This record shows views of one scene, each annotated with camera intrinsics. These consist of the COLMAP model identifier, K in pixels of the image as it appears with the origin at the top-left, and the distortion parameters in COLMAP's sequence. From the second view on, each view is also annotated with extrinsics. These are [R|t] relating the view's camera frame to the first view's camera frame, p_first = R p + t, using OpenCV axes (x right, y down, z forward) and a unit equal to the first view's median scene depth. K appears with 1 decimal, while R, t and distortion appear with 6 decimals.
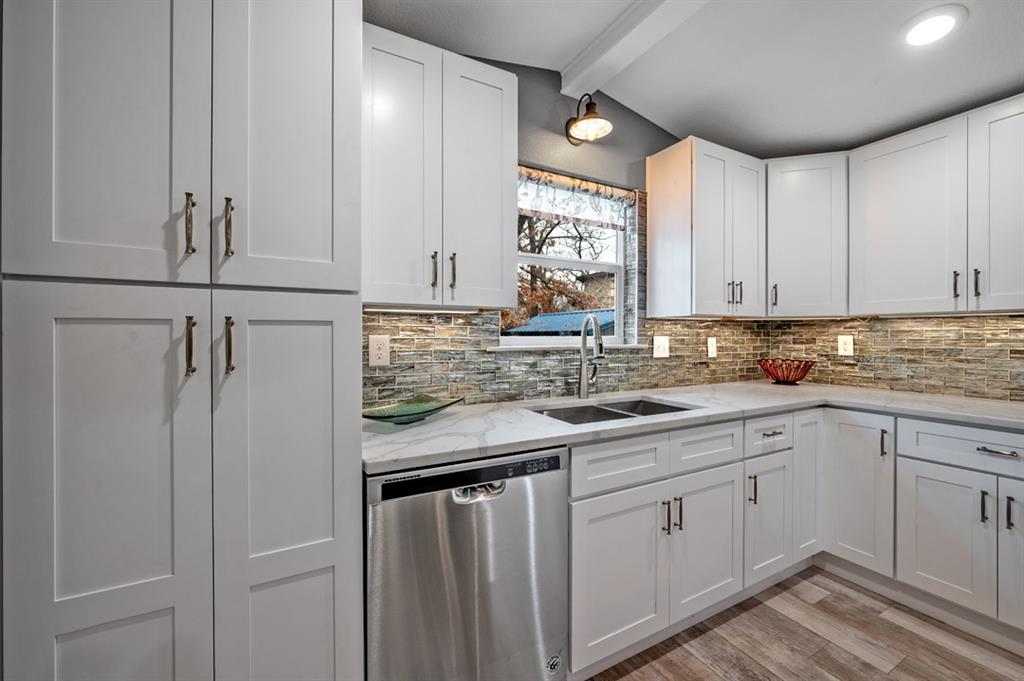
lens RADIAL K [[408.2, 0, 508.4], [0, 408.2, 340.0], [0, 0, 1]] dist [-0.003670, 0.000133]
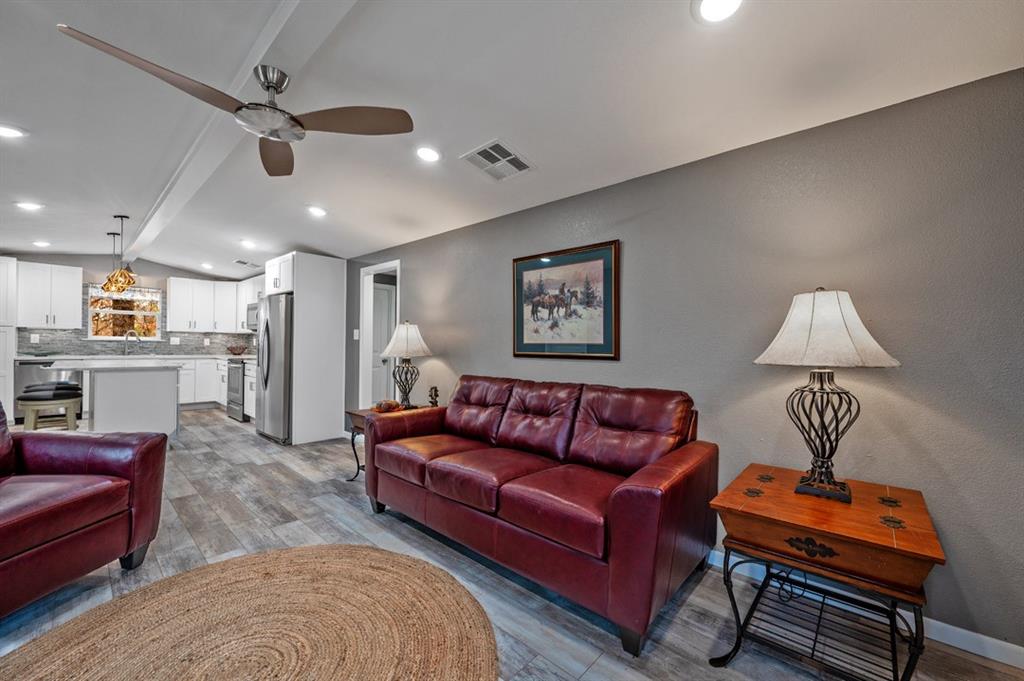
lens RADIAL K [[408.2, 0, 506.5], [0, 408.2, 345.3], [0, 0, 1]] dist [-0.003670, 0.000133]
pose [[0.944739, 0.017042, 0.327380, 1.848661], [-0.016124, 0.999855, -0.005518, 0.027011], [-0.327426, -0.000066, 0.944877, -2.841429]]
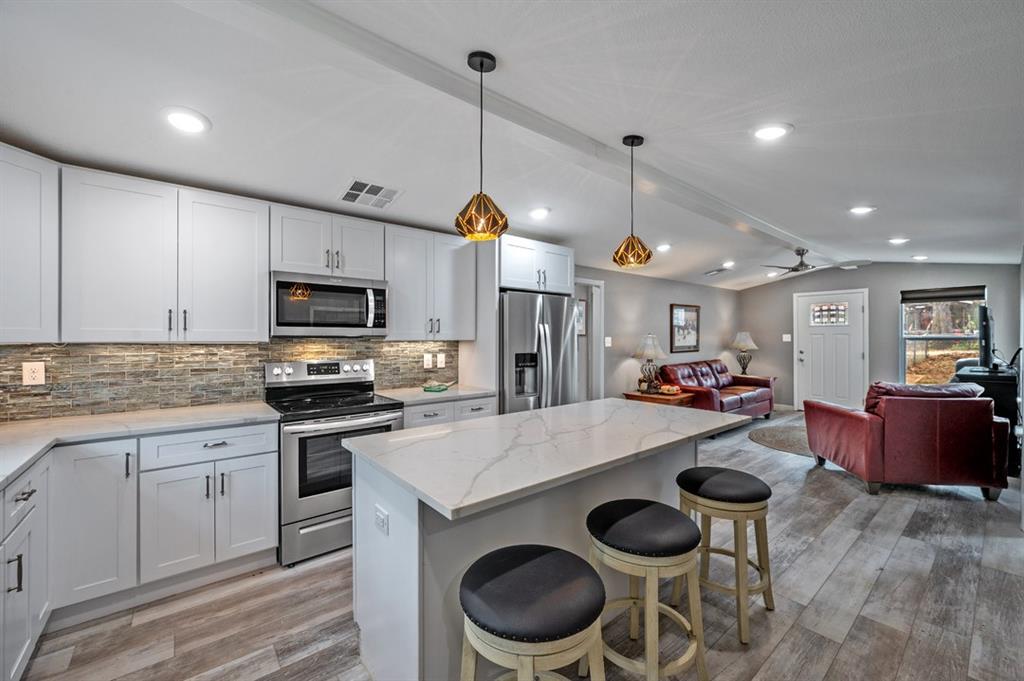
lens RADIAL K [[408.2, 0, 519.1], [0, 408.2, 337.9], [0, 0, 1]] dist [-0.003670, 0.000133]
pose [[-0.201660, 0.001114, 0.979455, -0.284434], [0.010239, 0.999947, 0.000971, -0.061539], [-0.979402, 0.010225, -0.201660, 0.169363]]
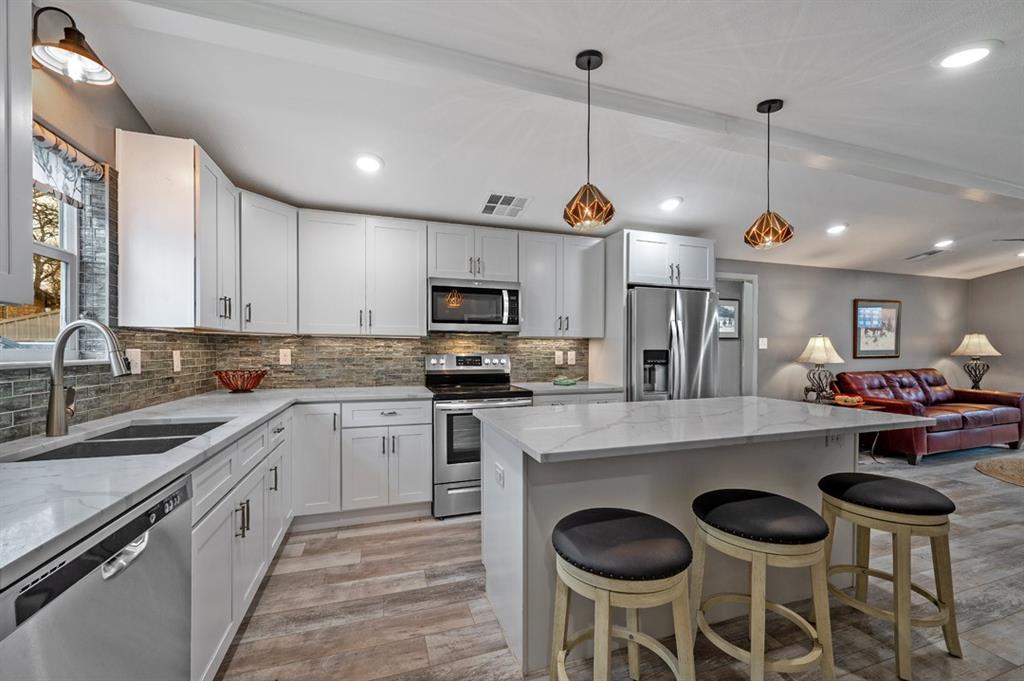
lens RADIAL K [[408.2, 0, 513.5], [0, 408.2, 354.4], [0, 0, 1]] dist [-0.003670, 0.000133]
pose [[0.170371, -0.008485, 0.985343, -0.356065], [0.007843, 0.999943, 0.007254, 0.002284], [-0.985349, 0.006492, 0.170428, 0.091236]]
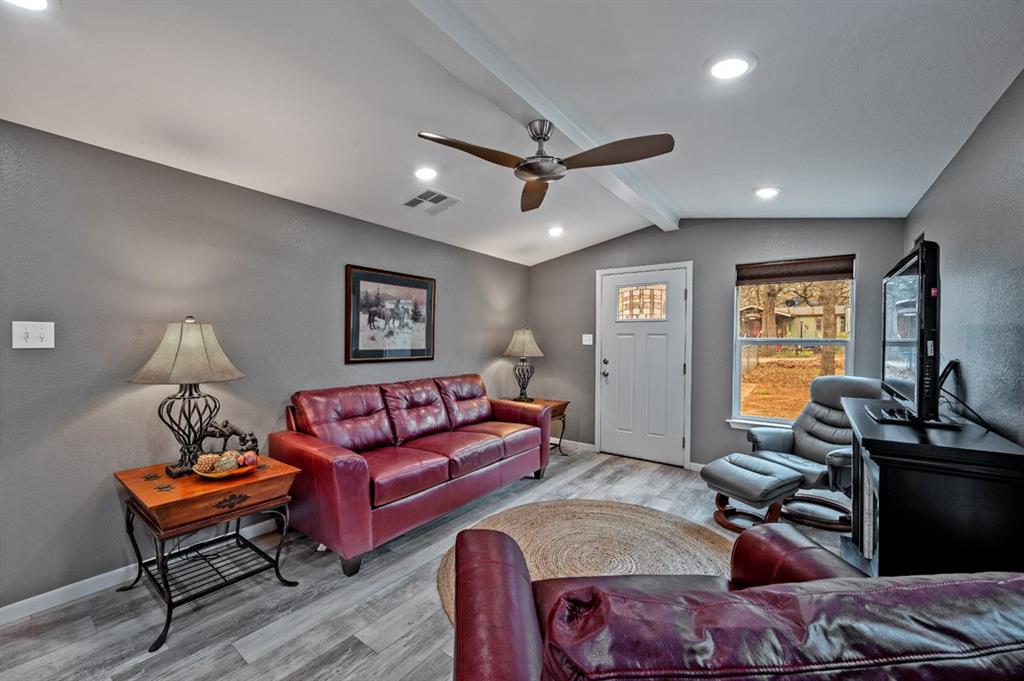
lens RADIAL K [[408.2, 0, 537.3], [0, 408.2, 343.6], [0, 0, 1]] dist [-0.003670, 0.000133]
pose [[-0.477997, -0.007901, 0.878326, 0.779466], [-0.005382, 0.999967, 0.006066, -0.024057], [-0.878345, -0.001828, -0.478024, -1.385638]]
